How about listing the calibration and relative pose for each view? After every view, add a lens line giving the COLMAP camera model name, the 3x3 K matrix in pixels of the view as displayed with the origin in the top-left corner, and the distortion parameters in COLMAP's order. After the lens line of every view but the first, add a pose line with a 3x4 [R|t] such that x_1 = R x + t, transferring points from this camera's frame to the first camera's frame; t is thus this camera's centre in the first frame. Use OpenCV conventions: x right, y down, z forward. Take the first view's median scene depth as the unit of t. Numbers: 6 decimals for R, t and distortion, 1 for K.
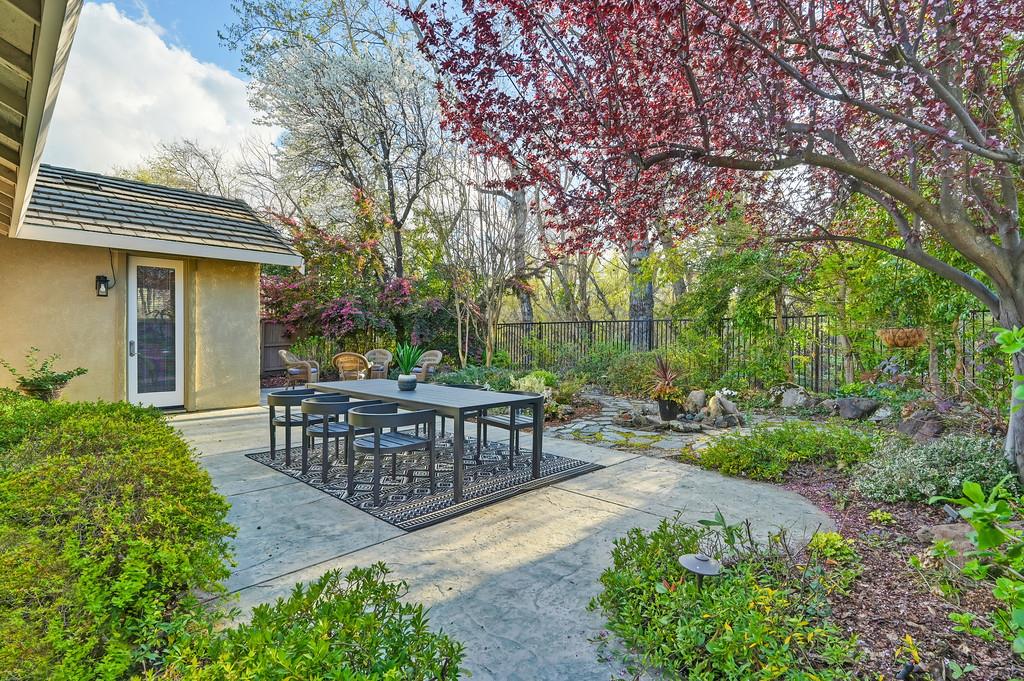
lens RADIAL K [[505.5, 0, 512.0], [0, 505.5, 340.5], [0, 0, 1]] dist [-0.002663, 0.000270]
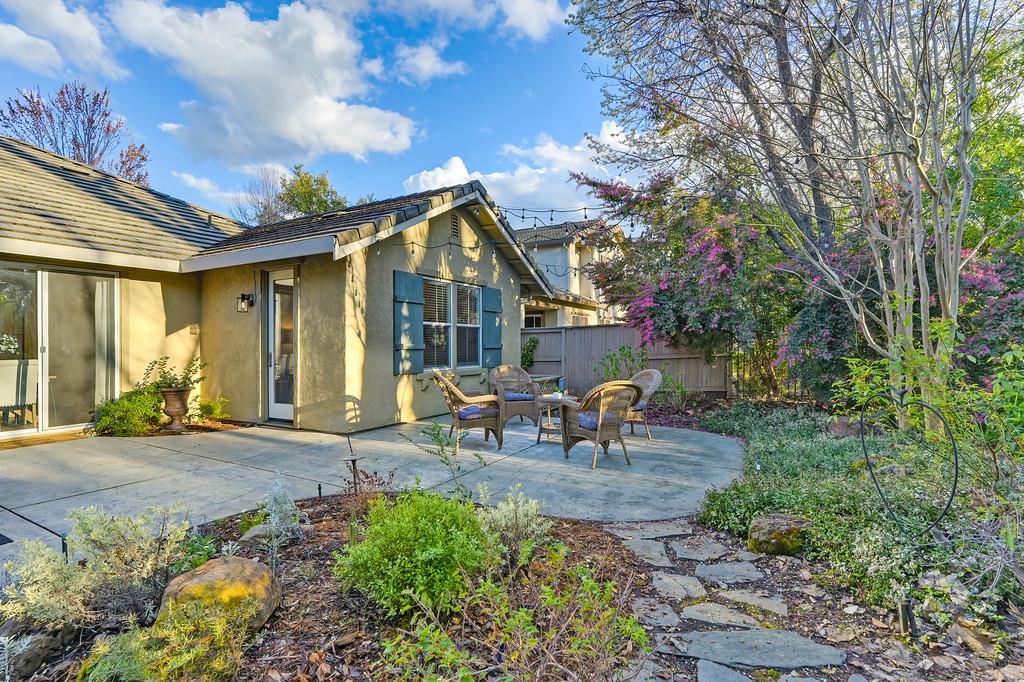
lens RADIAL K [[488.4, 0, 512.0], [0, 488.4, 341.0], [0, 0, 1]] dist [-0.000012, -0.000261]
pose [[0.244541, -0.009076, -0.969596, 0.296896], [-0.004295, 0.999936, -0.010443, -0.011399], [0.969629, 0.006718, 0.244487, 1.006922]]
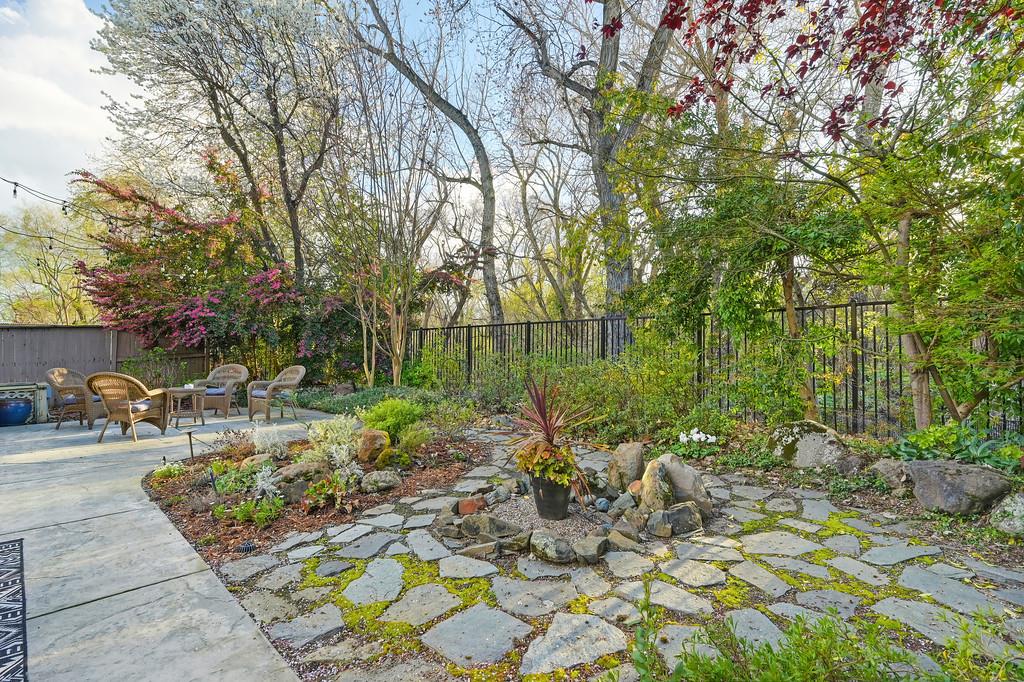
lens RADIAL K [[505.5, 0, 512.0], [0, 505.5, 341.0], [0, 0, 1]] dist [-0.002663, 0.000270]
pose [[0.999437, -0.011858, -0.031383, 0.226373], [0.011339, 0.999797, -0.016665, 0.000514], [0.031575, 0.016300, 0.999368, 0.405868]]
